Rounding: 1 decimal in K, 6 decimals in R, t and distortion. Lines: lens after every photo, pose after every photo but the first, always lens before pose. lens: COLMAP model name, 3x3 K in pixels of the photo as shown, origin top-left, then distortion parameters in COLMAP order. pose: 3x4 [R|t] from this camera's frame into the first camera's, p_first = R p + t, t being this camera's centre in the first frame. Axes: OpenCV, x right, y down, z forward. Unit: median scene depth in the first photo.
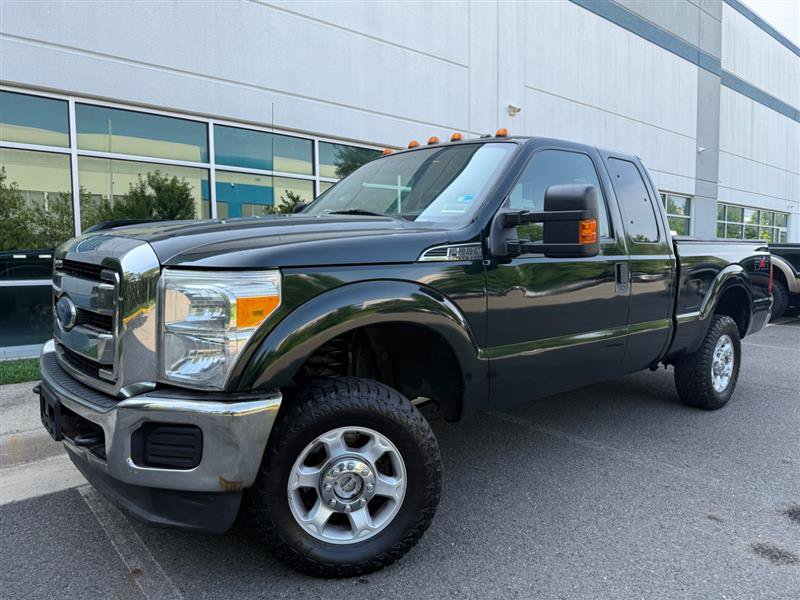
lens RADIAL K [[557.1, 0, 401.9], [0, 557.1, 303.9], [0, 0, 1]] dist [0.034598, -0.041141]
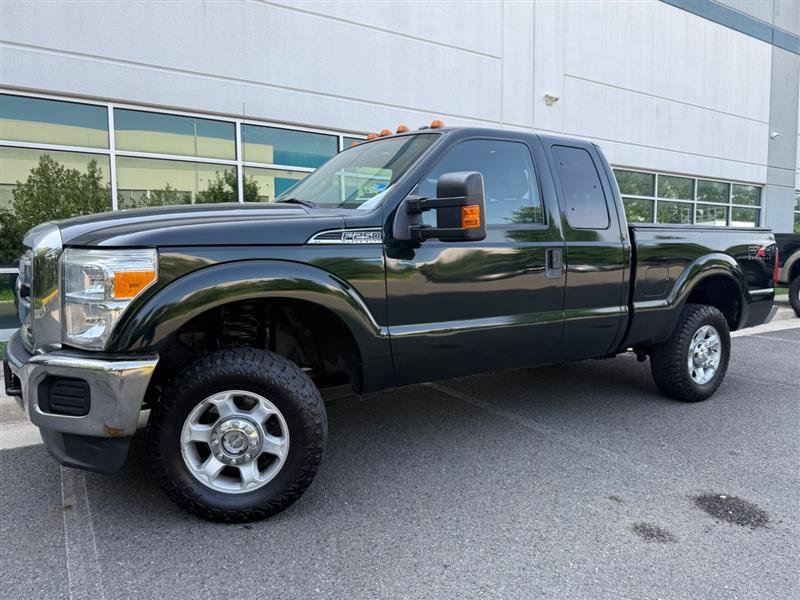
lens RADIAL K [[557.1, 0, 401.9], [0, 557.1, 303.9], [0, 0, 1]] dist [0.034598, -0.041141]
pose [[0.990465, 0.013530, -0.137099, 0.344884], [-0.012243, 0.999873, 0.010230, 0.026764], [0.137220, -0.008454, 0.990504, -0.063467]]
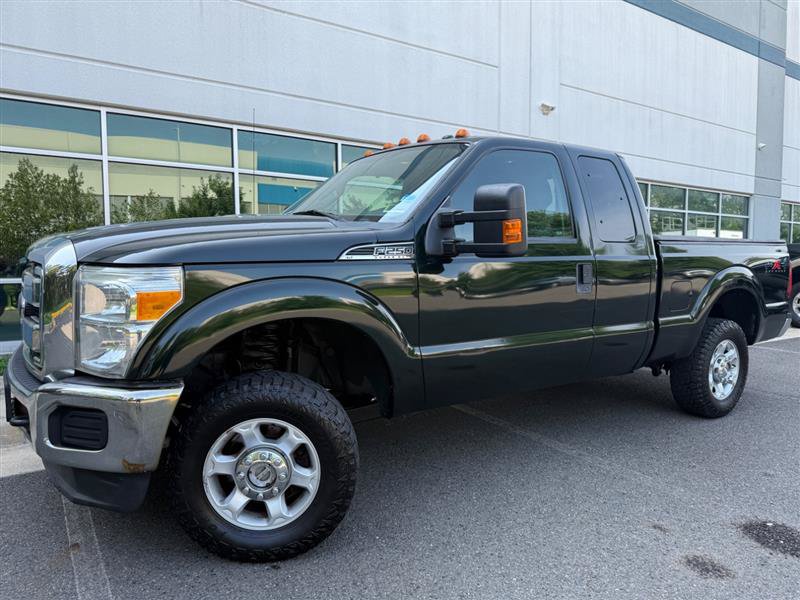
lens RADIAL K [[557.1, 0, 401.9], [0, 557.1, 303.9], [0, 0, 1]] dist [0.034598, -0.041141]
pose [[0.994166, 0.012235, -0.107165, 0.240584], [-0.012519, 0.999920, -0.001976, 0.004930], [0.107132, 0.003306, 0.994239, -0.010010]]
